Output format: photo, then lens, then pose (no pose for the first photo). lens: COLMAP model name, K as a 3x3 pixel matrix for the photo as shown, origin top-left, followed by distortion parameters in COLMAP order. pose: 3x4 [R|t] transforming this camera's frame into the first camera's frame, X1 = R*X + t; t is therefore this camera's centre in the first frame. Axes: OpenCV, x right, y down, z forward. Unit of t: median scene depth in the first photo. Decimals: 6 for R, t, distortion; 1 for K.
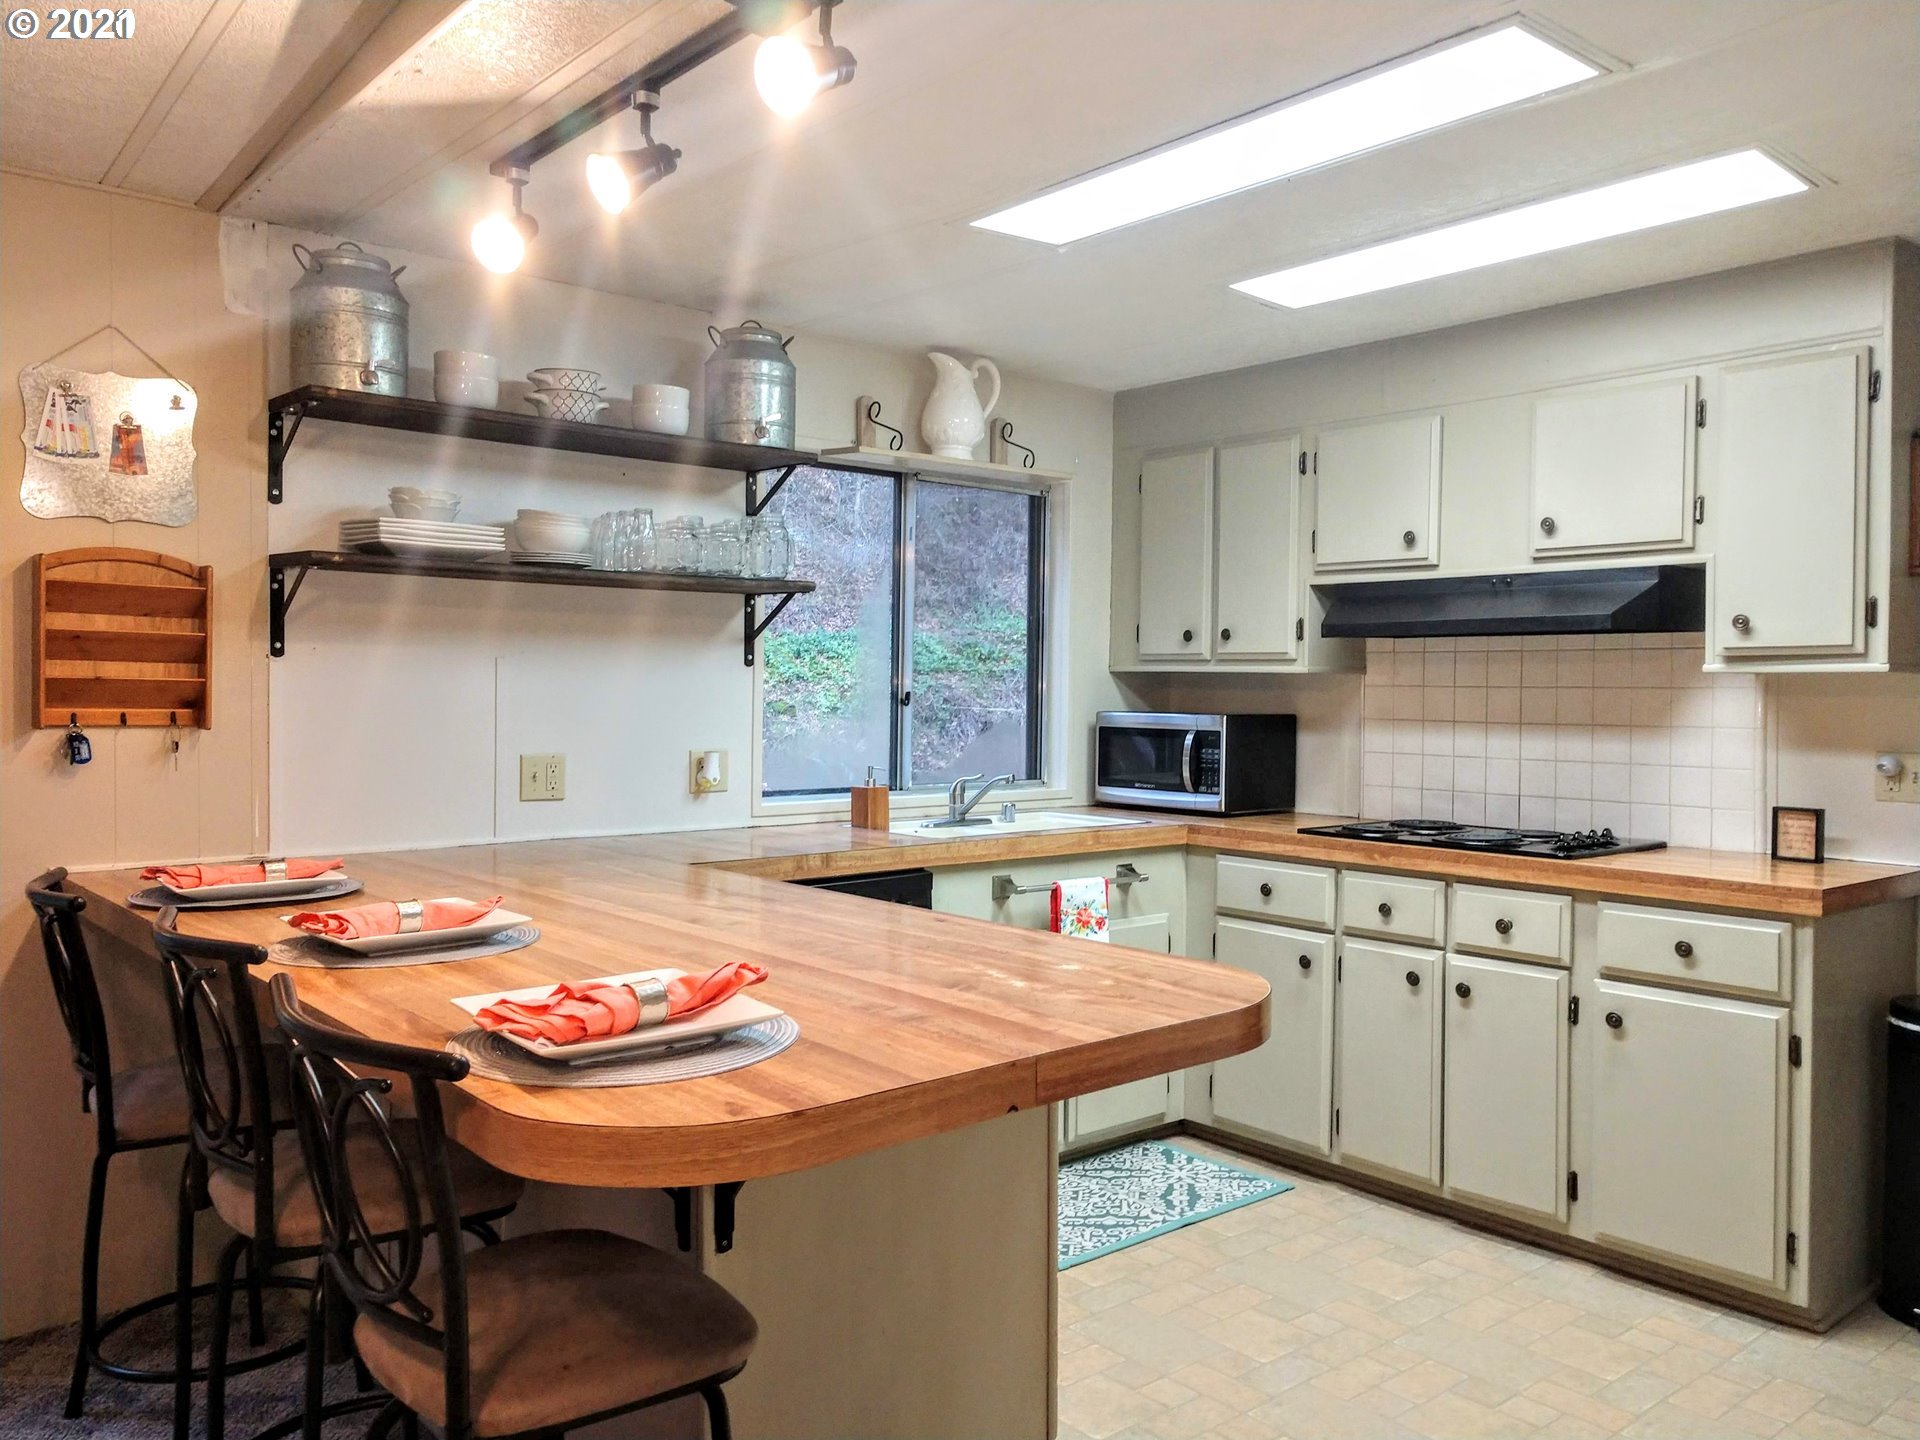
lens RADIAL K [[1473.3, 0, 966.7], [0, 1473.3, 714.1], [0, 0, 1]] dist [0.029820, 0.003020]
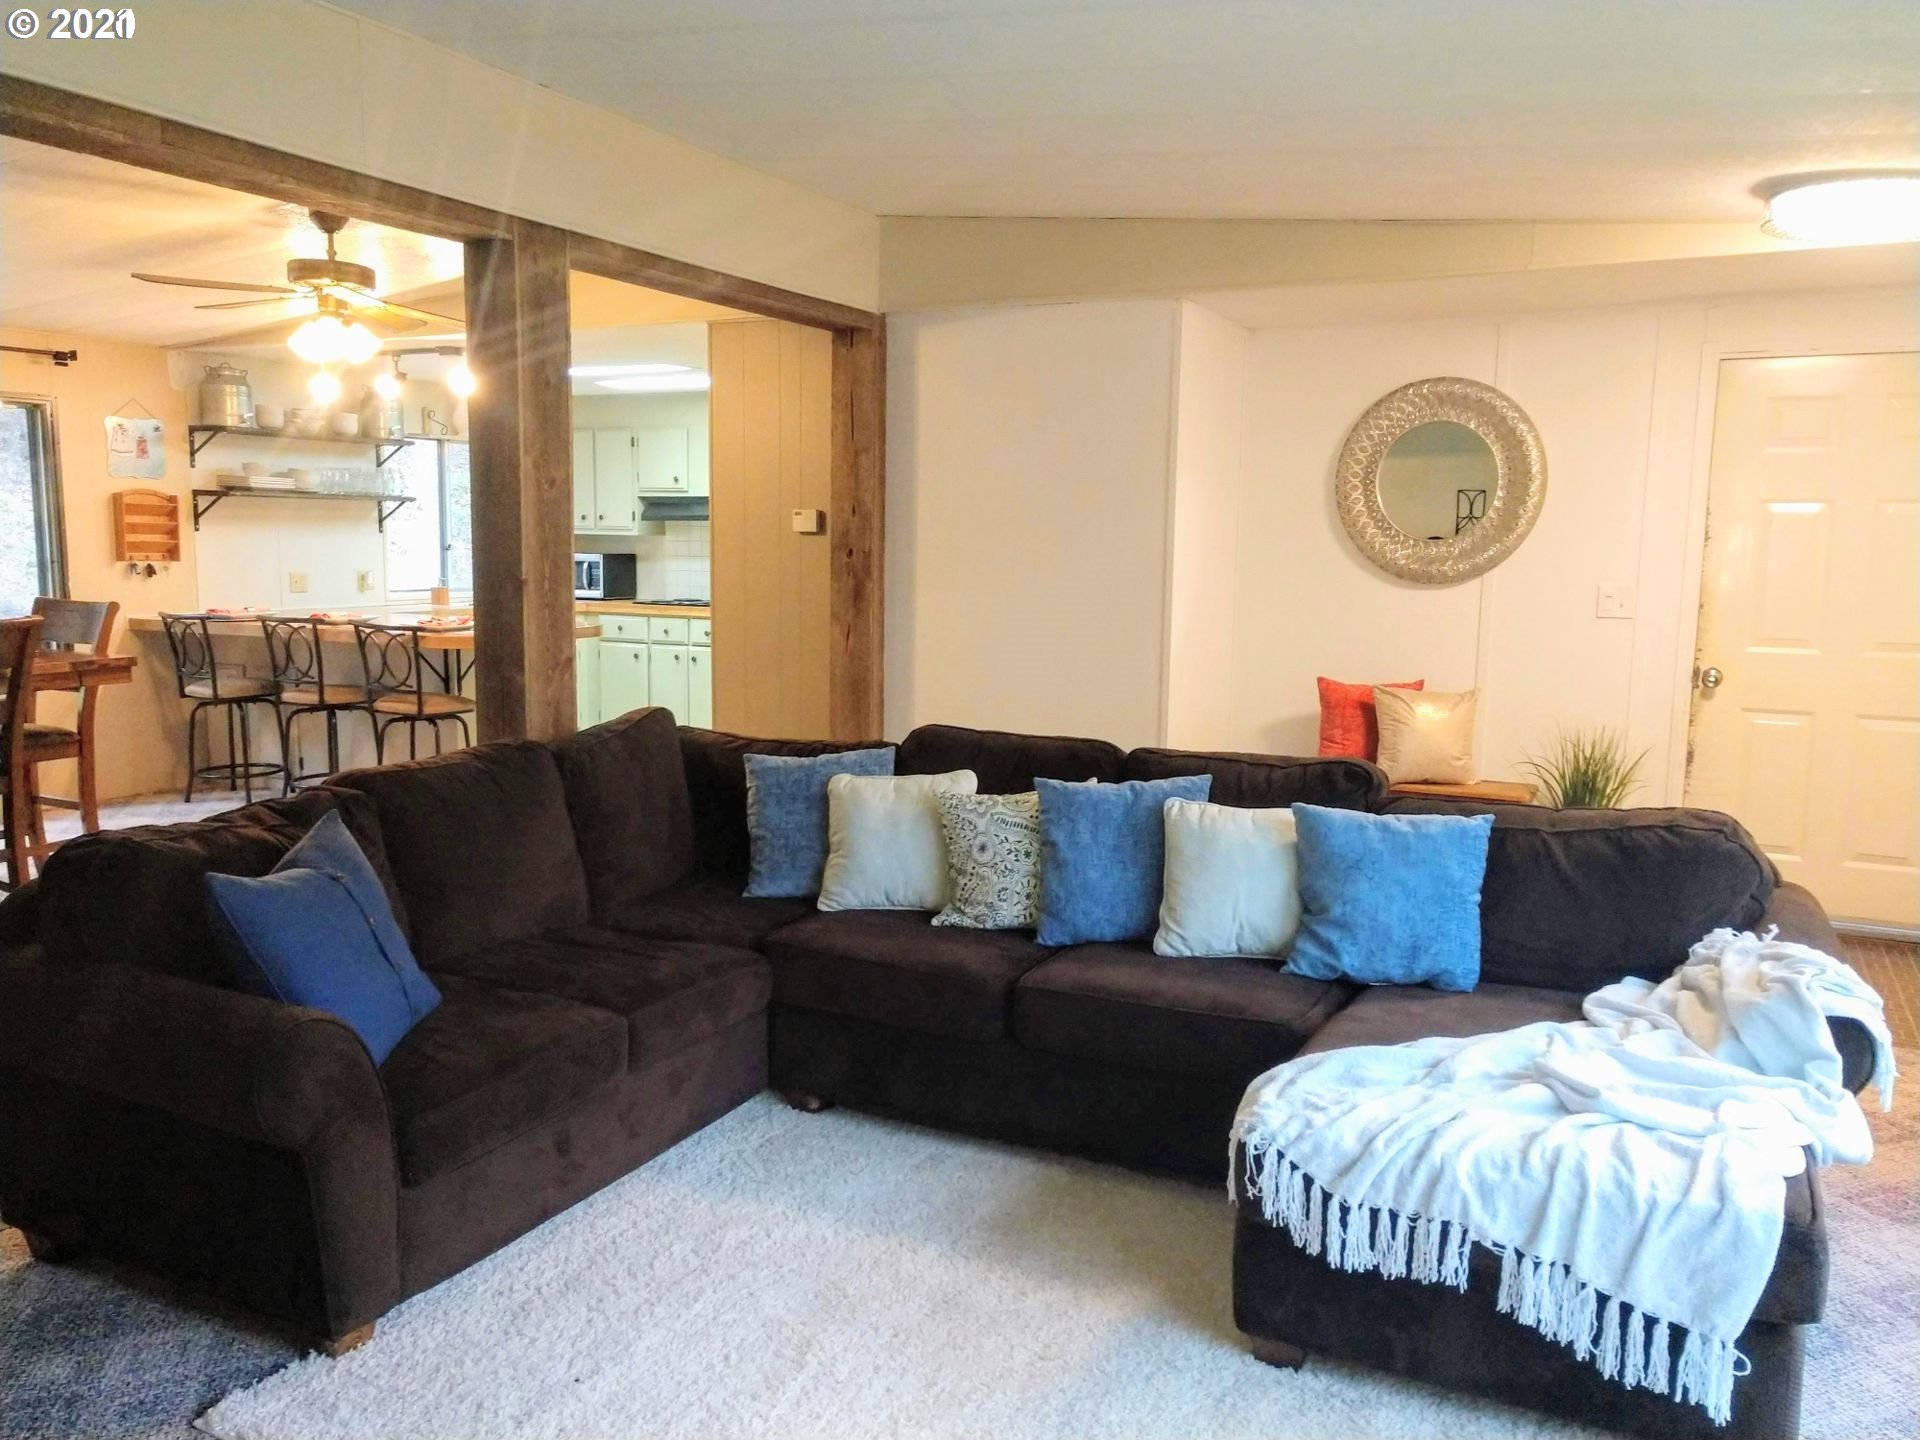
lens RADIAL K [[1473.3, 0, 965.8], [0, 1473.3, 715.5], [0, 0, 1]] dist [0.029820, 0.003020]
pose [[0.926060, -0.047600, 0.374362, -0.181862], [0.006982, 0.994005, 0.109114, 0.003549], [-0.377311, -0.098432, 0.920841, -1.443069]]
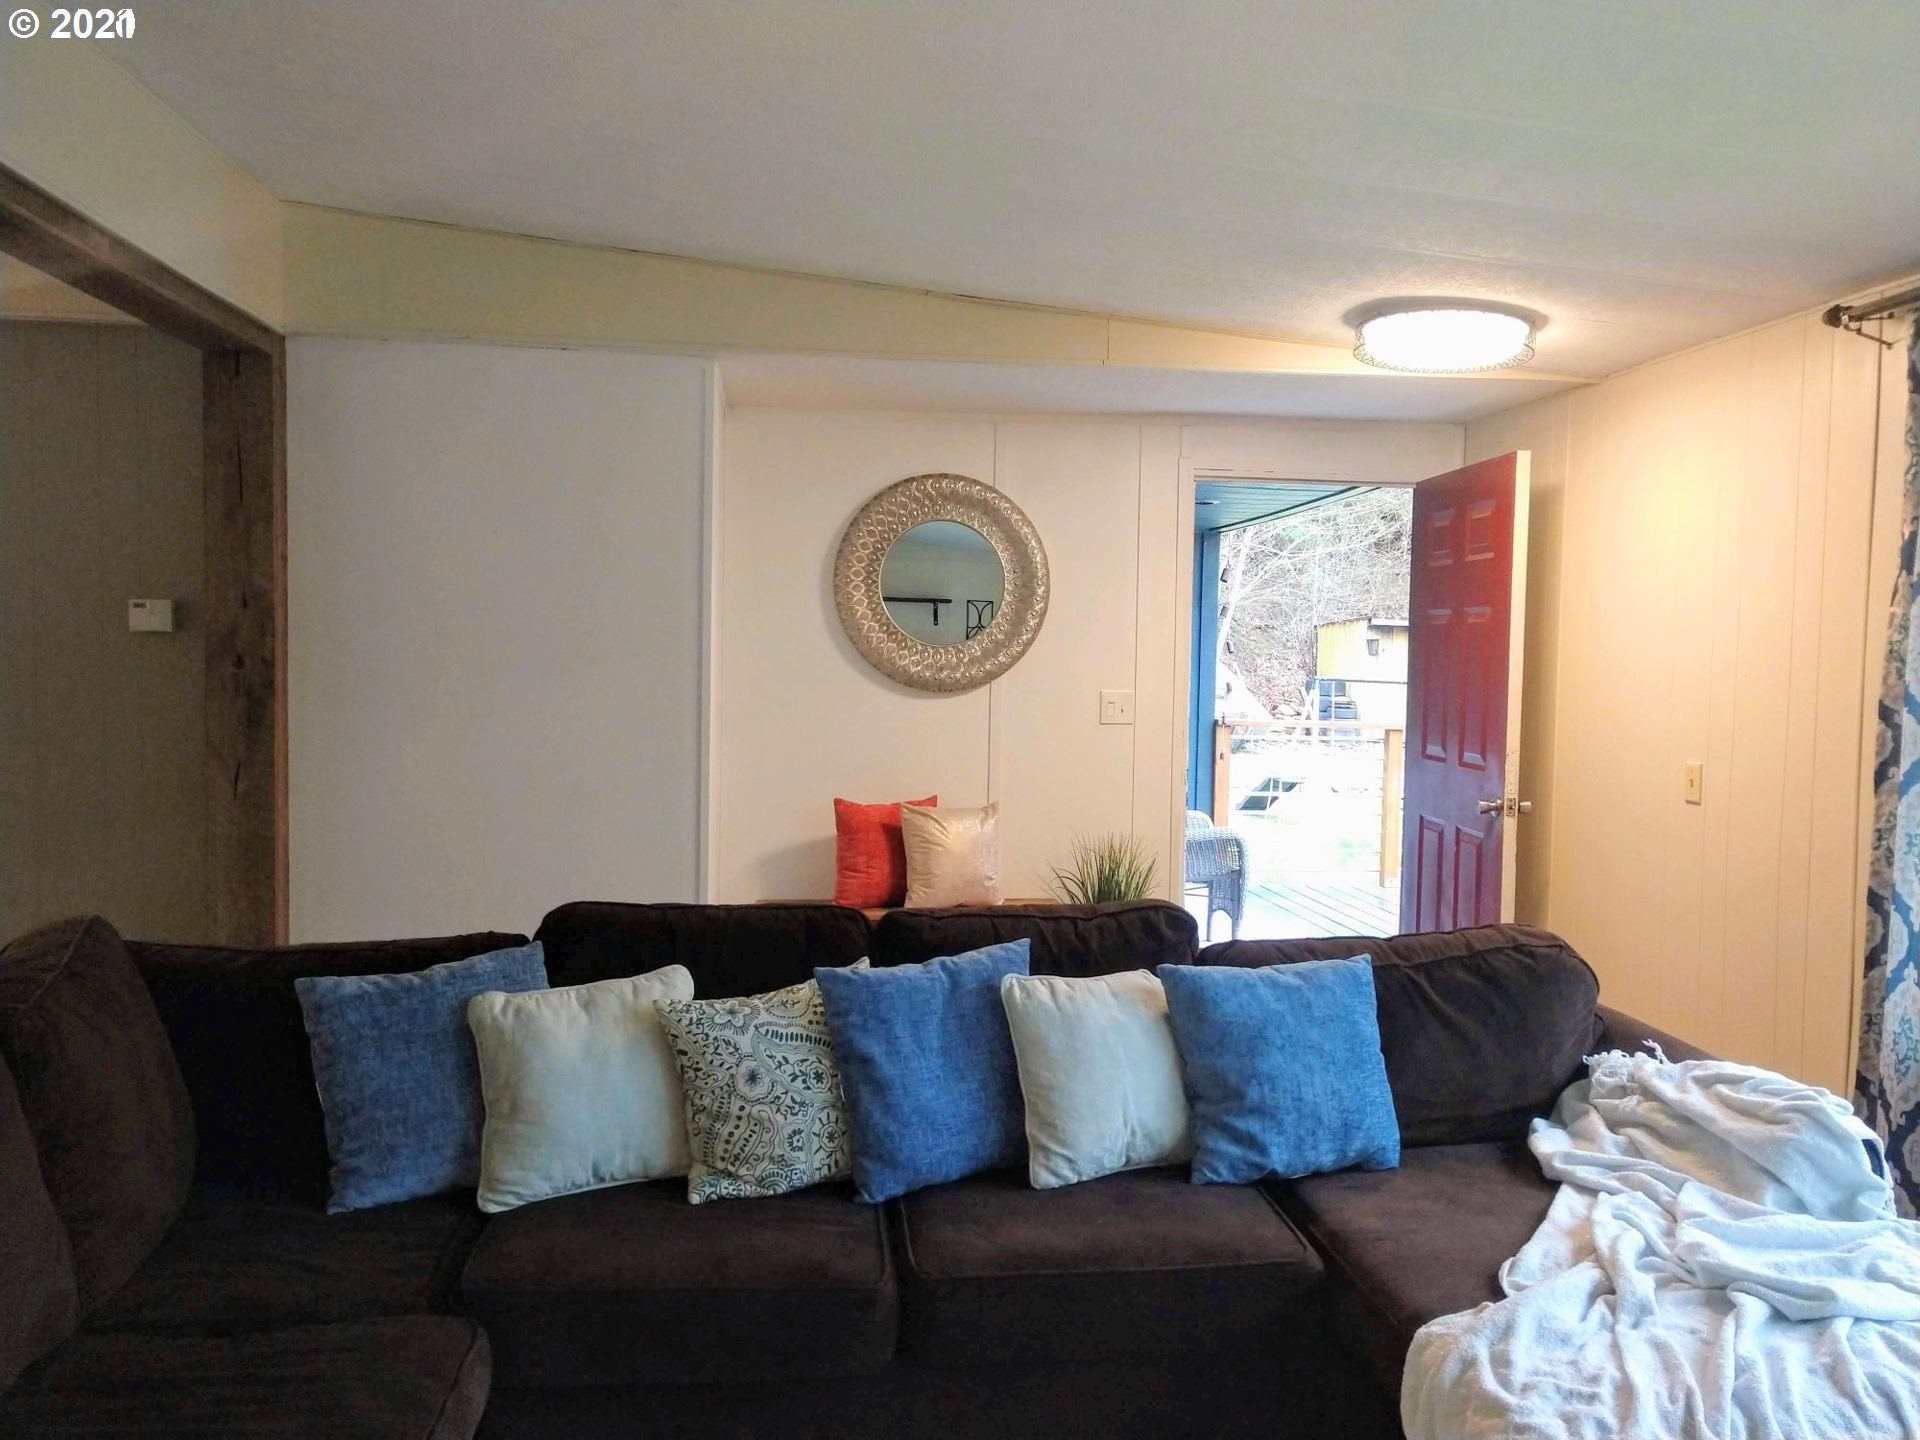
lens RADIAL K [[1473.3, 0, 956.0], [0, 1473.3, 710.0], [0, 0, 1]] dist [0.029820, 0.003020]
pose [[0.563881, -0.037734, 0.824994, -0.324024], [0.009314, 0.999183, 0.039335, -0.000227], [-0.825804, -0.014496, 0.563771, -1.005686]]
